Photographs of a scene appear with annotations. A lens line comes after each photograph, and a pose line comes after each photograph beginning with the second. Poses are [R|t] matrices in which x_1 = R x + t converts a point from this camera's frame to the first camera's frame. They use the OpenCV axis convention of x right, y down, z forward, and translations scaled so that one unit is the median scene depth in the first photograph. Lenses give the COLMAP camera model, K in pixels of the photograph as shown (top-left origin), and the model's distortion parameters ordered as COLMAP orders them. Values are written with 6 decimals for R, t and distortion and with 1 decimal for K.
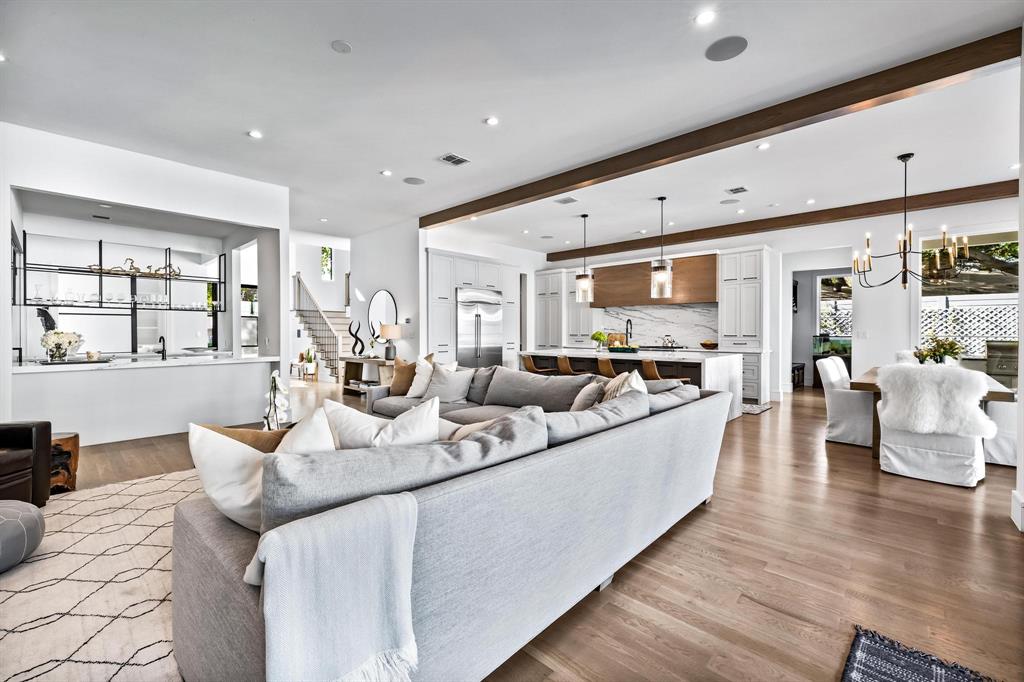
lens RADIAL K [[431.8, 0, 508.2], [0, 431.8, 335.9], [0, 0, 1]] dist [0.001564, -0.000152]
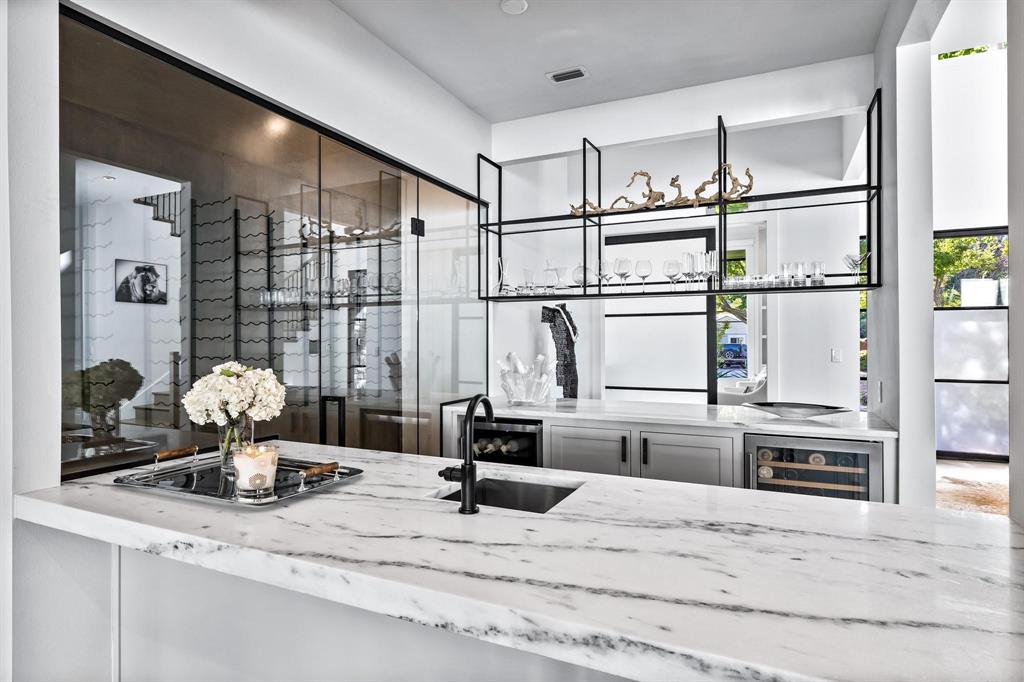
lens RADIAL K [[554.8, 0, 512.0], [0, 554.8, 341.0], [0, 0, 1]] dist [0.000604, -0.000036]
pose [[0.309229, 0.002041, -0.950985, -0.378805], [-0.003996, 0.999992, 0.000846, -0.018557], [0.950979, 0.003539, 0.309234, 0.654761]]
